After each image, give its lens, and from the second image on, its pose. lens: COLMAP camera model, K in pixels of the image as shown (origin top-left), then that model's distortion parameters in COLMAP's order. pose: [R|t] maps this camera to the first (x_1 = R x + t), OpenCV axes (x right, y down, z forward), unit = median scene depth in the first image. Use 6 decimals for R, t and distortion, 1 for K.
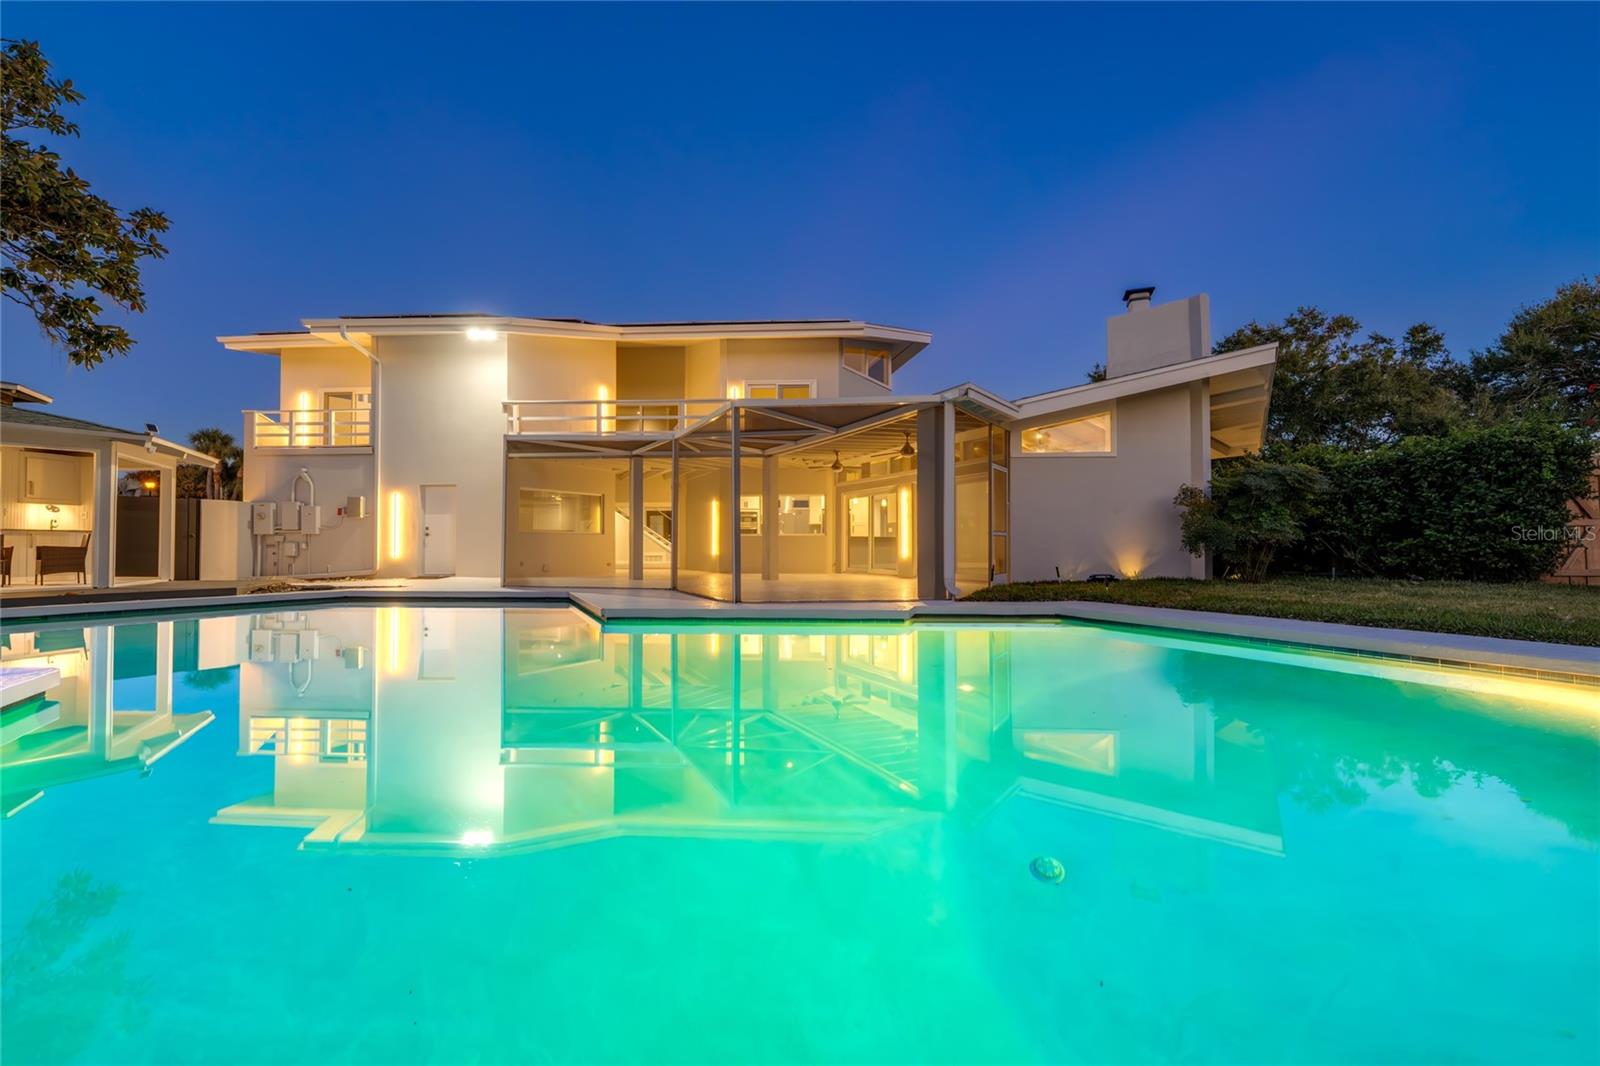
lens RADIAL K [[637.8, 0, 797.2], [0, 637.8, 532.9], [0, 0, 1]] dist [-0.000049, -0.000208]
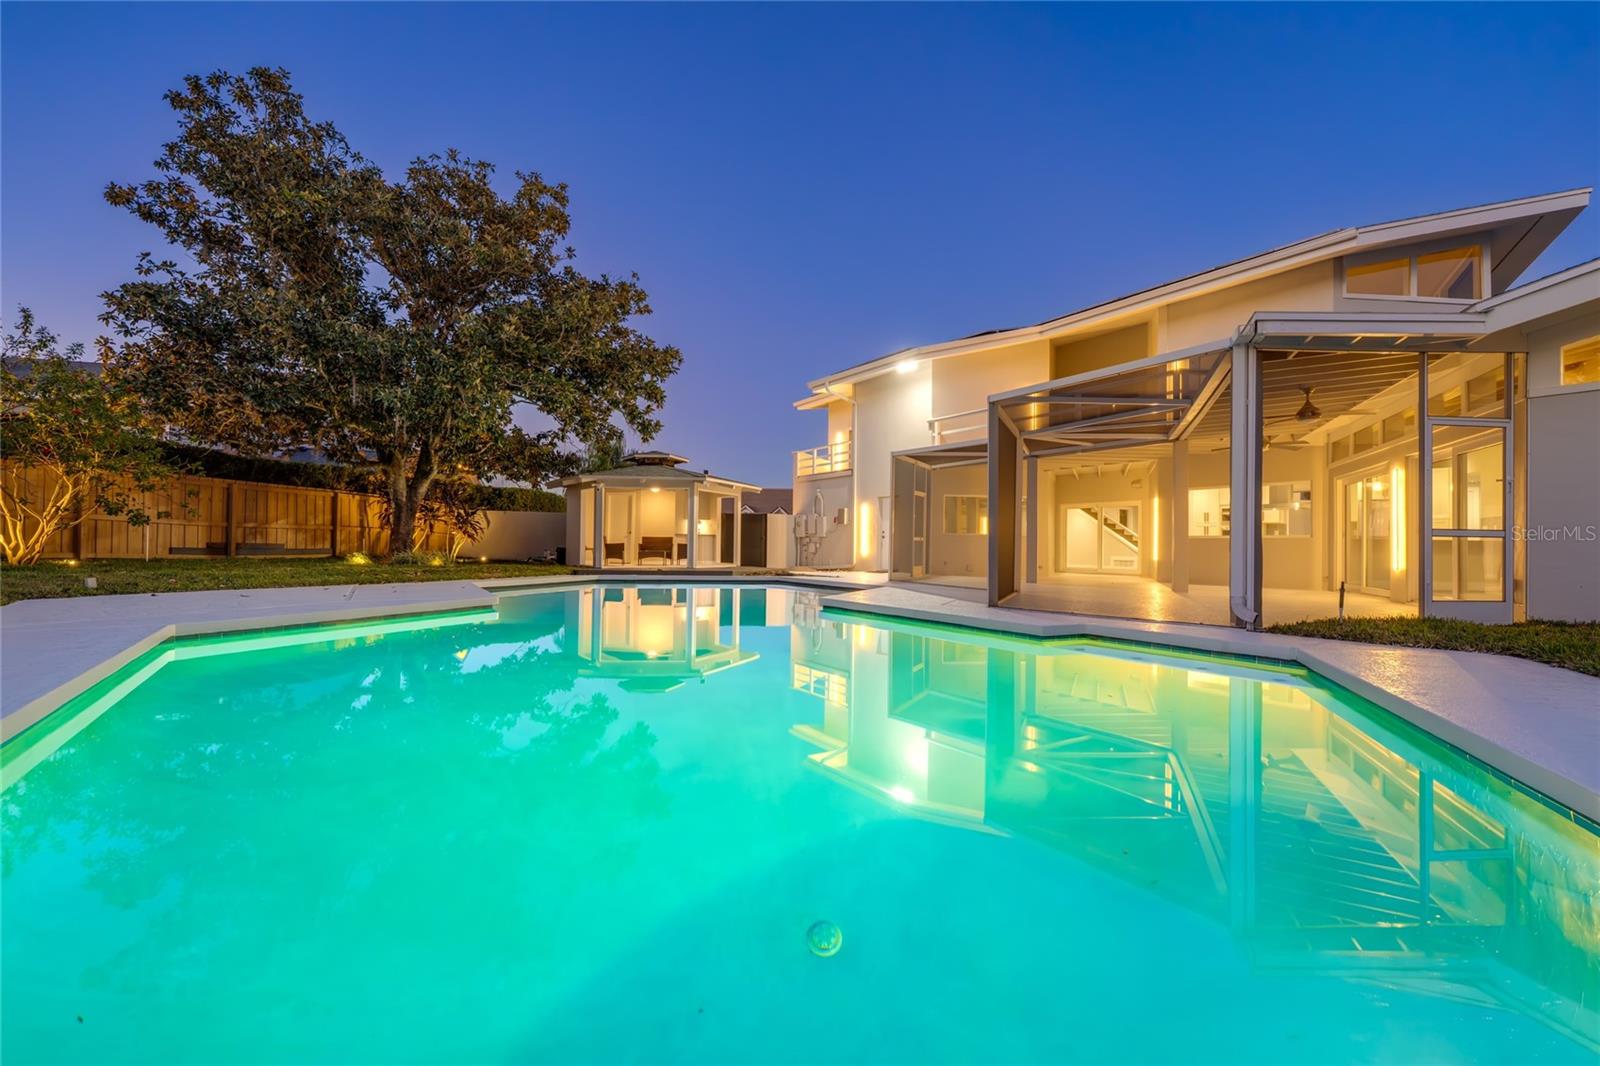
lens RADIAL K [[640.3, 0, 800.0], [0, 640.3, 533.0], [0, 0, 1]] dist [-0.000672, -0.000148]
pose [[0.618168, -0.006389, -0.786020, 0.295444], [0.001958, 0.999976, -0.006588, 0.002616], [0.786043, 0.002533, 0.618166, 0.112062]]
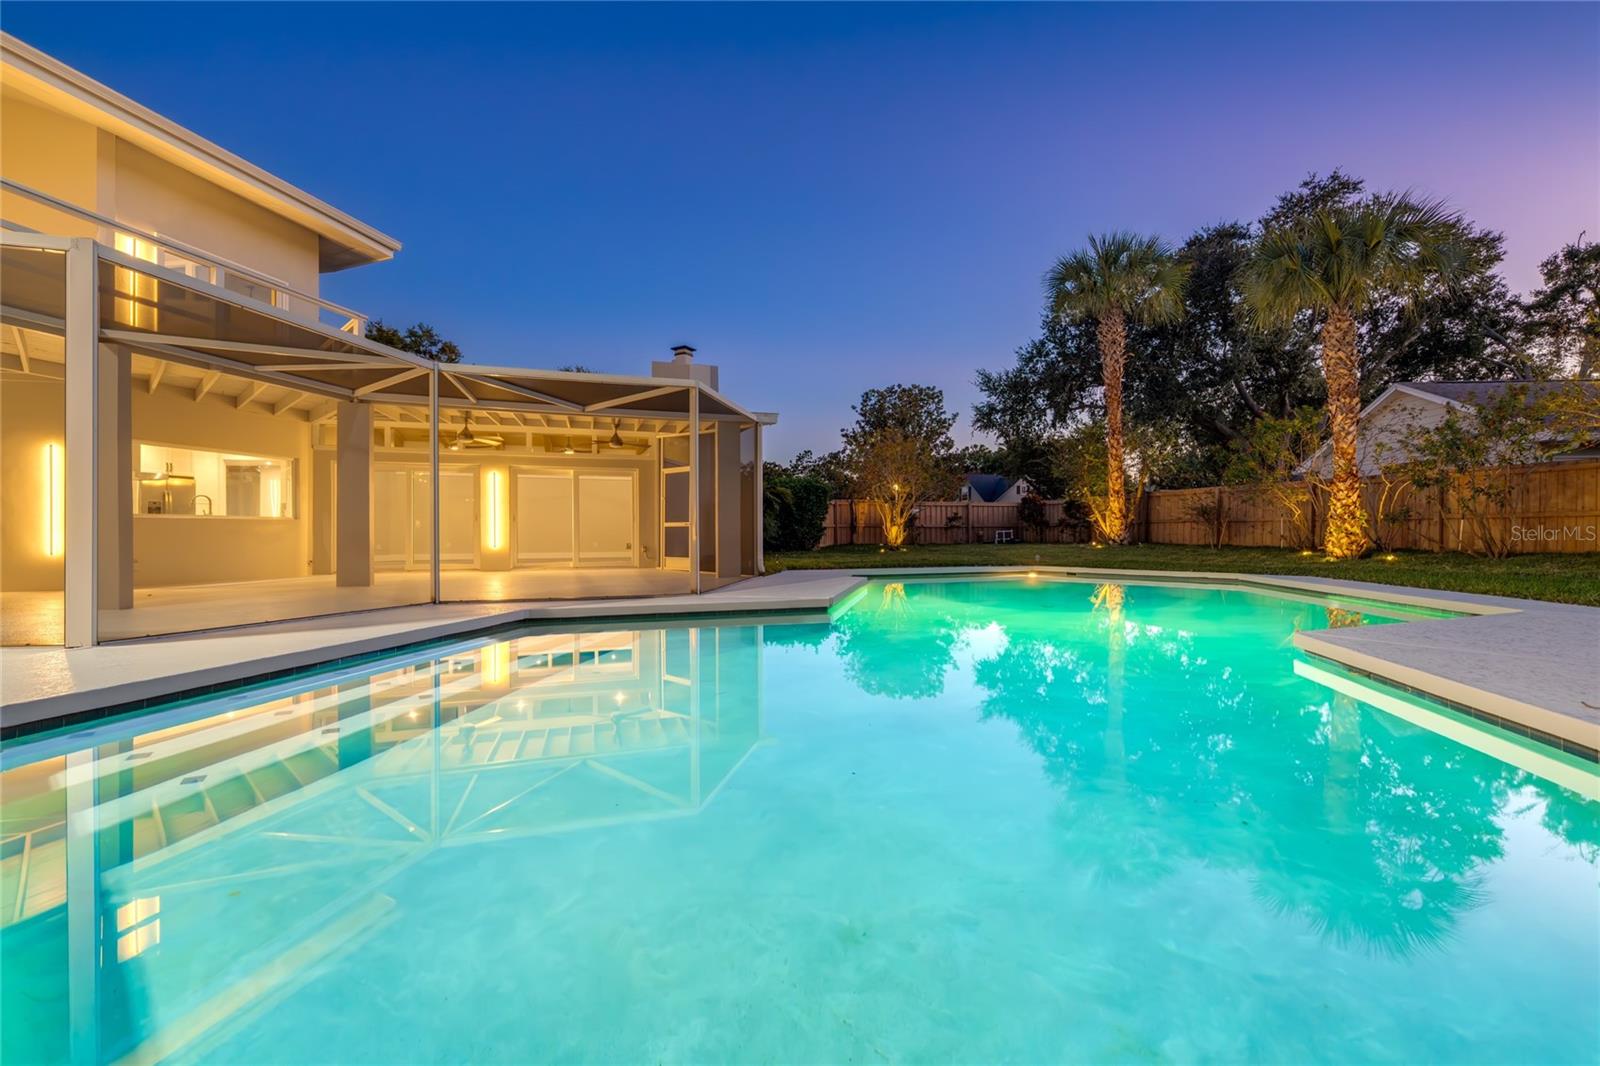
lens RADIAL K [[638.9, 0, 799.5], [0, 638.9, 534.0], [0, 0, 1]] dist [-0.000318, 0.000157]
pose [[0.160083, -0.001269, 0.987103, -0.621038], [-0.016664, 0.999853, 0.003988, 0.008139], [-0.986963, -0.017087, 0.160039, 0.425606]]
